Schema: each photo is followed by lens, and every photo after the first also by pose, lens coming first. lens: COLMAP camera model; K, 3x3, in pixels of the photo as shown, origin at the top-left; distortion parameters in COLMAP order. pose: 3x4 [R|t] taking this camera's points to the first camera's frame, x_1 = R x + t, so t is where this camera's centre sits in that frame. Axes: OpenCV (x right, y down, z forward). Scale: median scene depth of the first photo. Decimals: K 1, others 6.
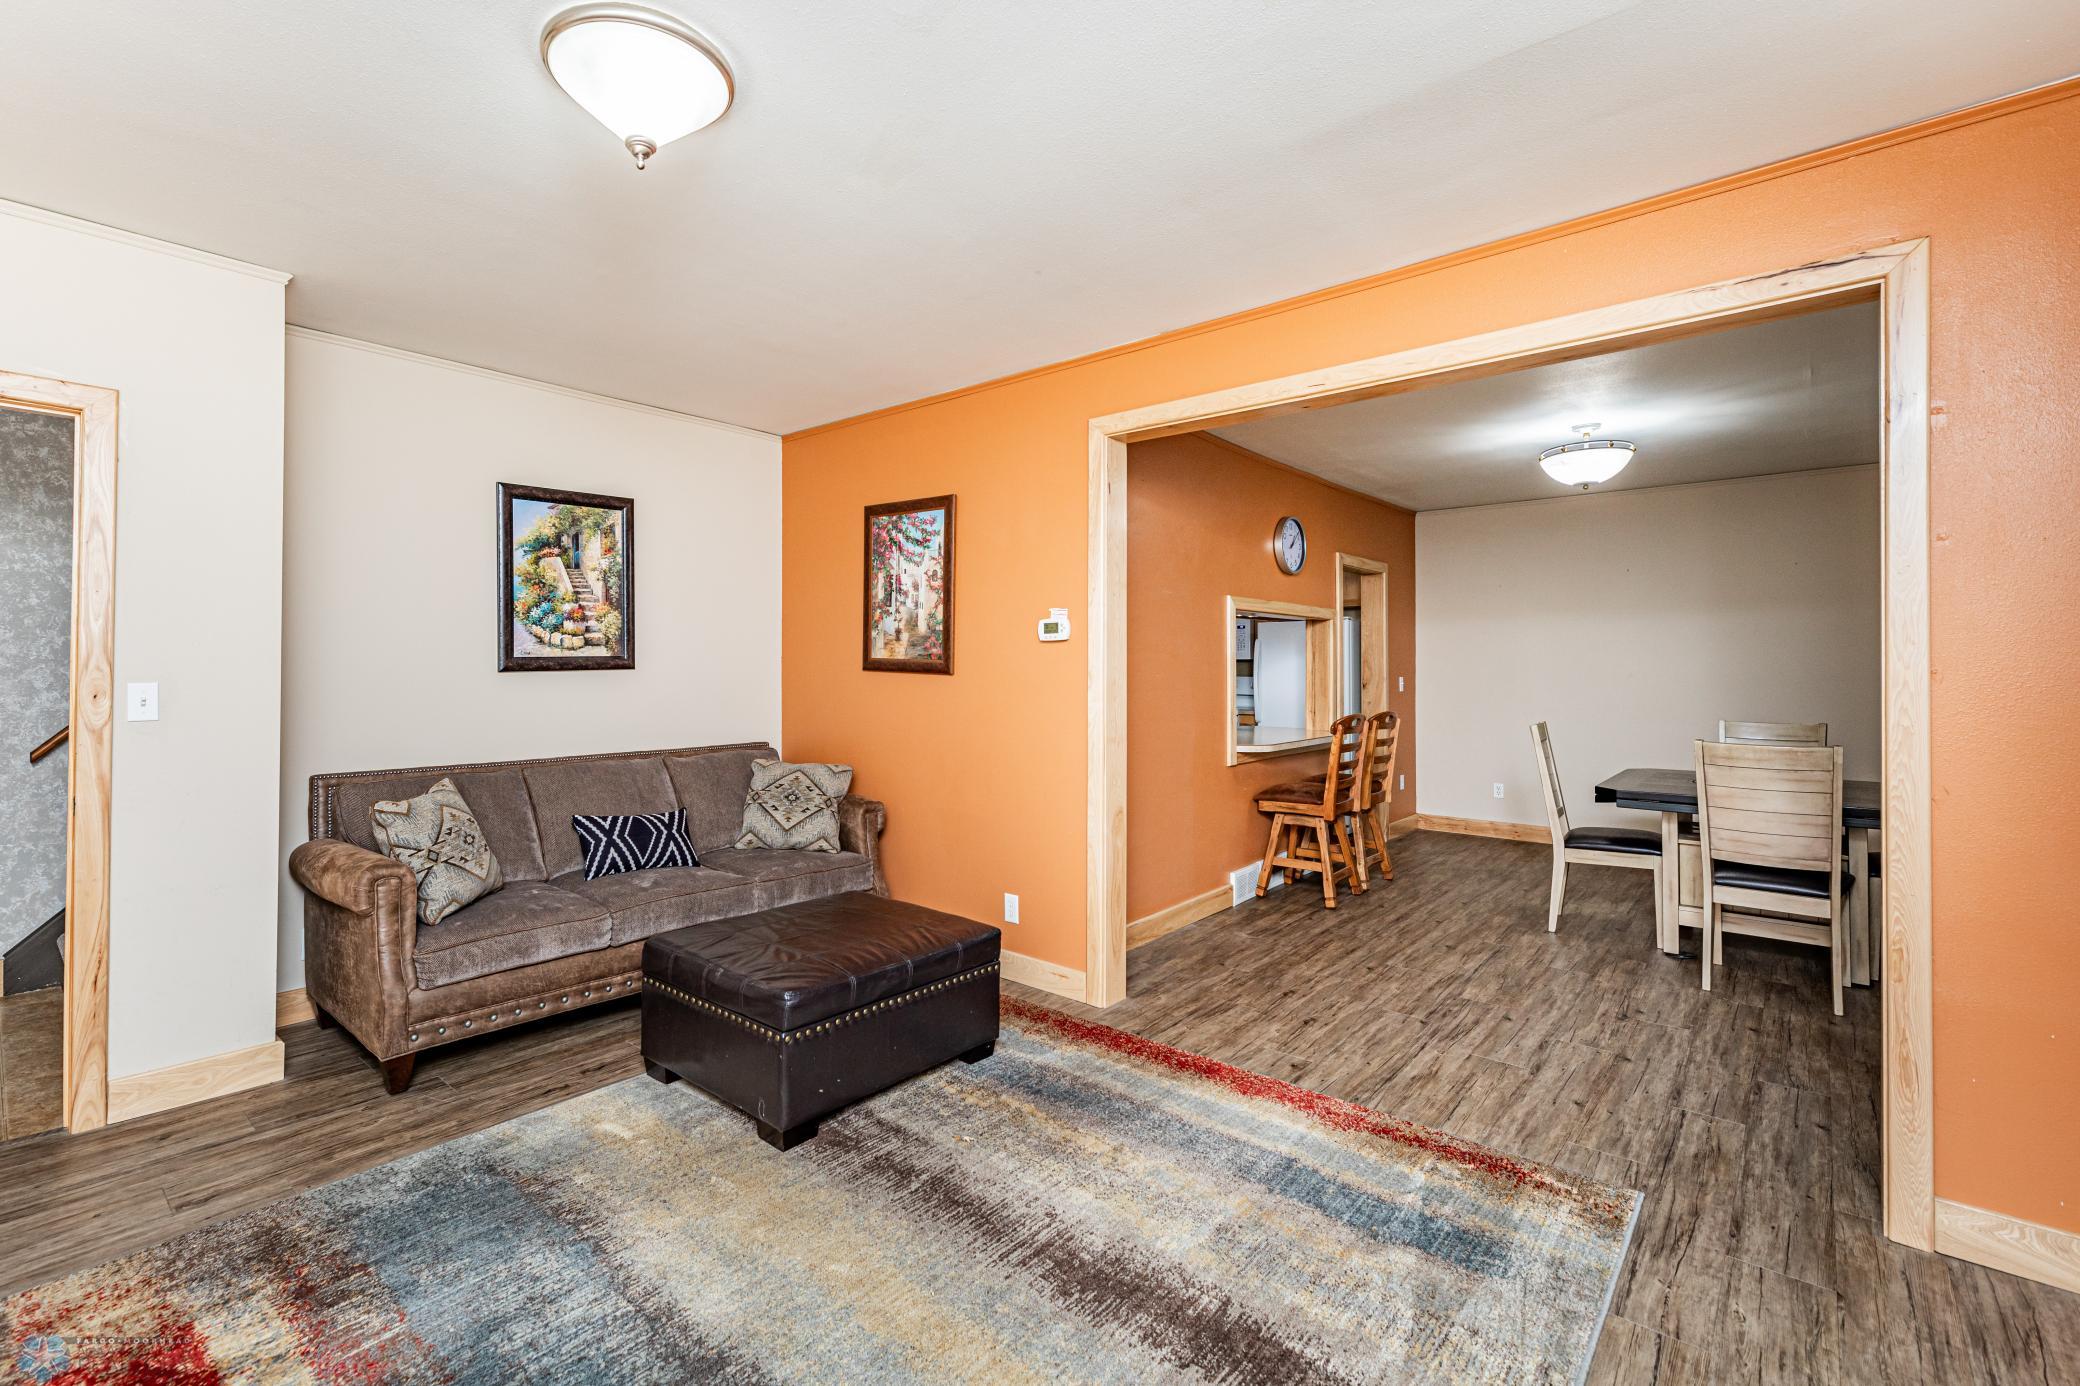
lens RADIAL K [[927.6, 0, 965.5], [0, 927.6, 668.3], [0, 0, 1]] dist [0.000515, 0.000082]
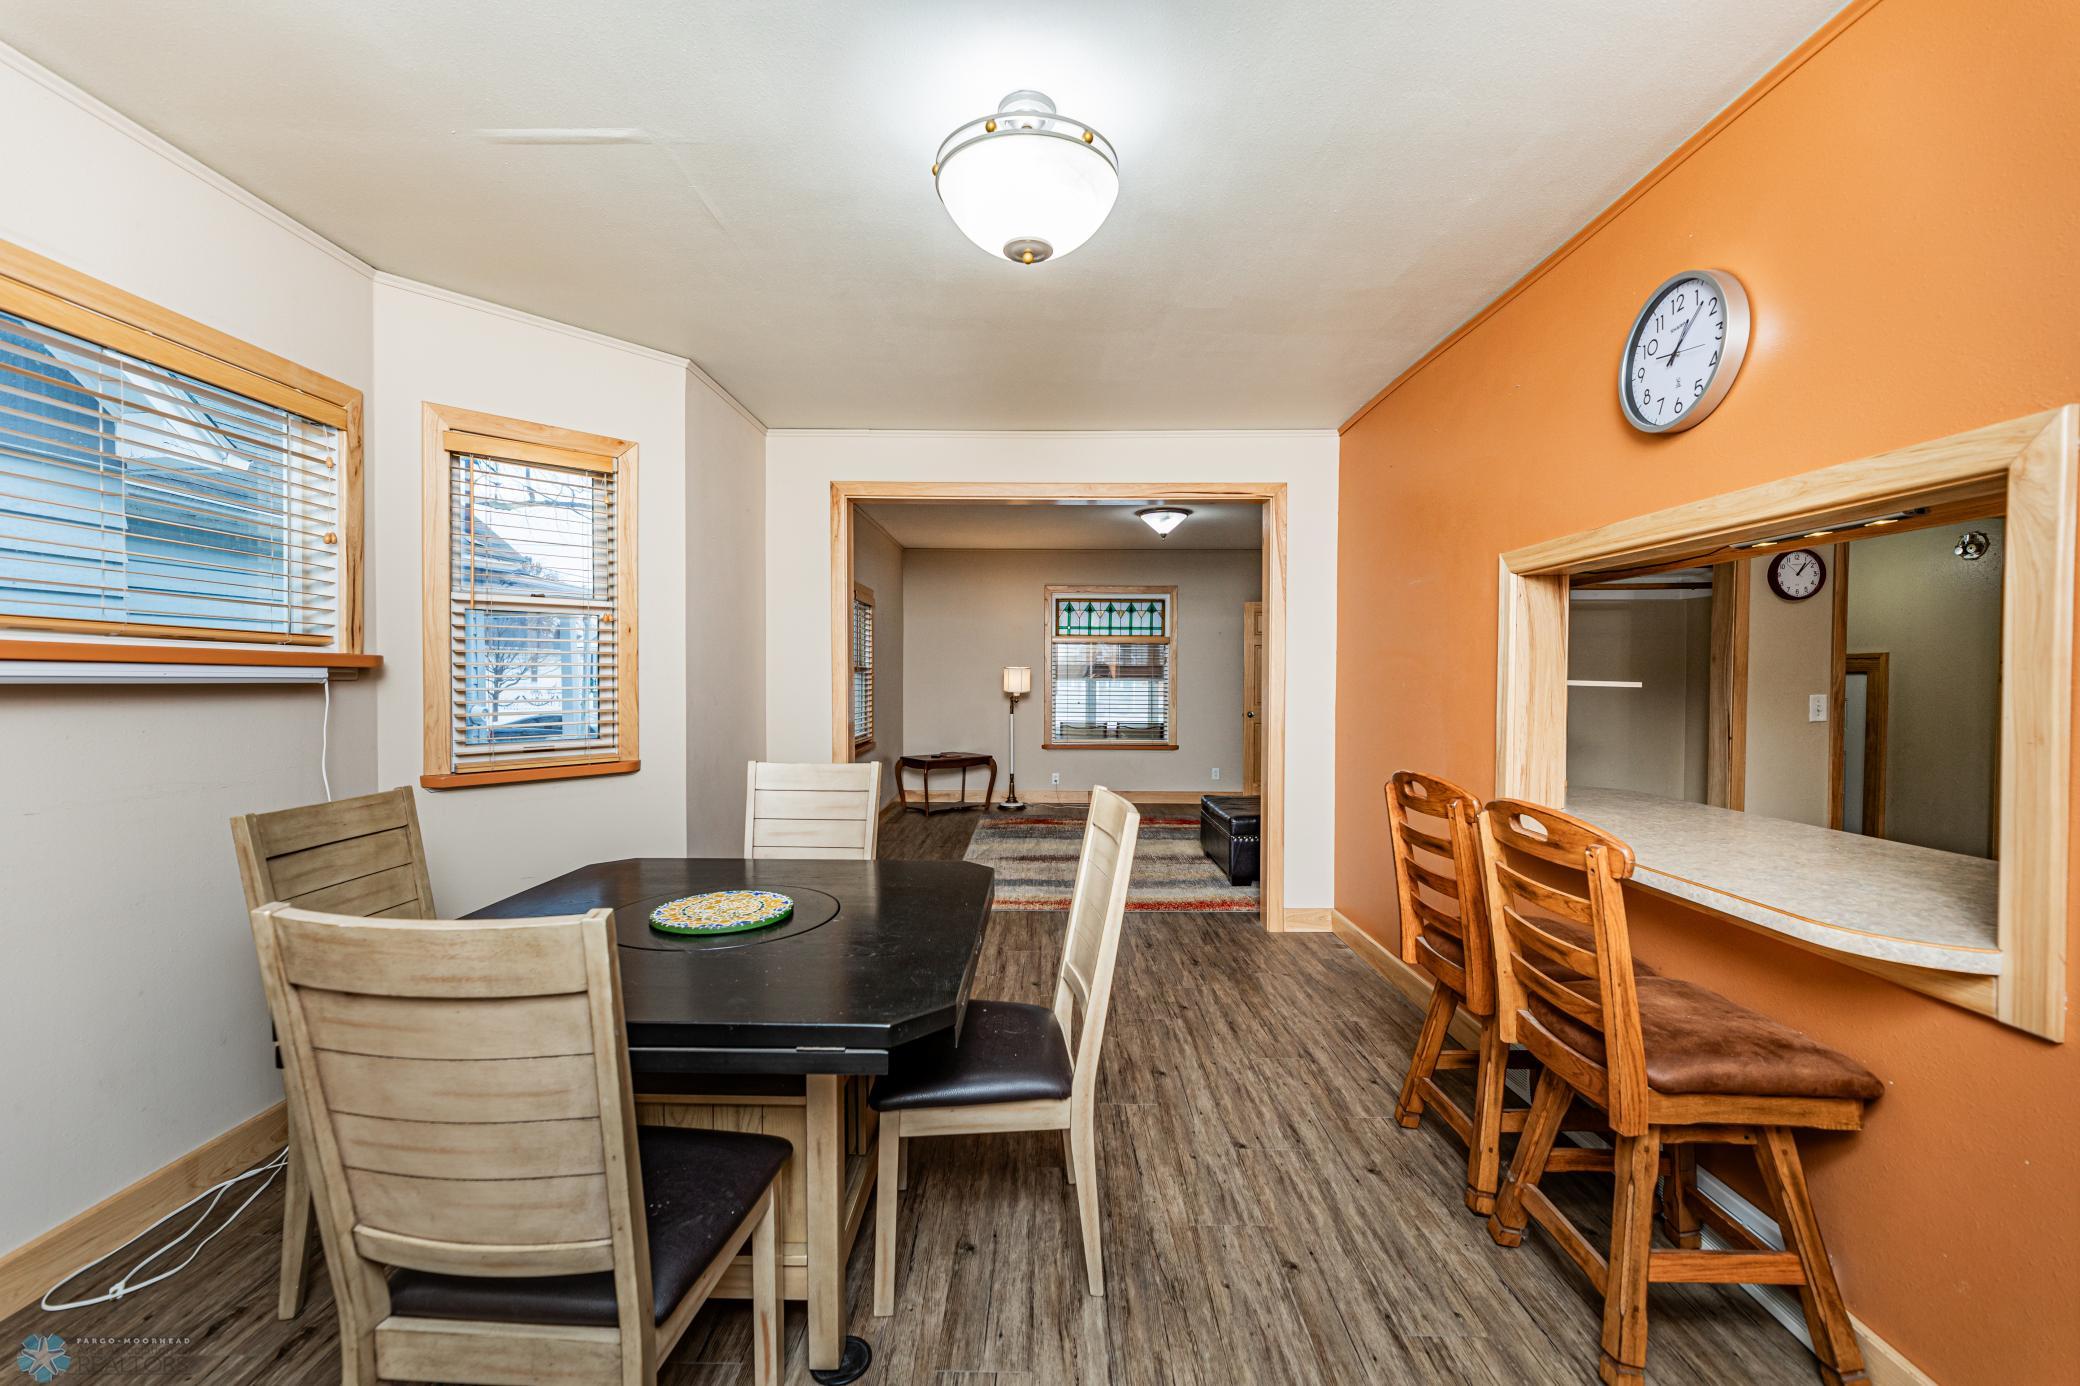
lens RADIAL K [[819.6, 0, 1045.6], [0, 819.6, 692.1], [0, 0, 1]] dist [-0.006624, 0.000074]
pose [[-0.736074, 0.010523, -0.676819, 1.069777], [-0.004049, 0.999793, 0.019947, 0.002863], [0.676889, 0.017423, -0.735879, 1.489656]]
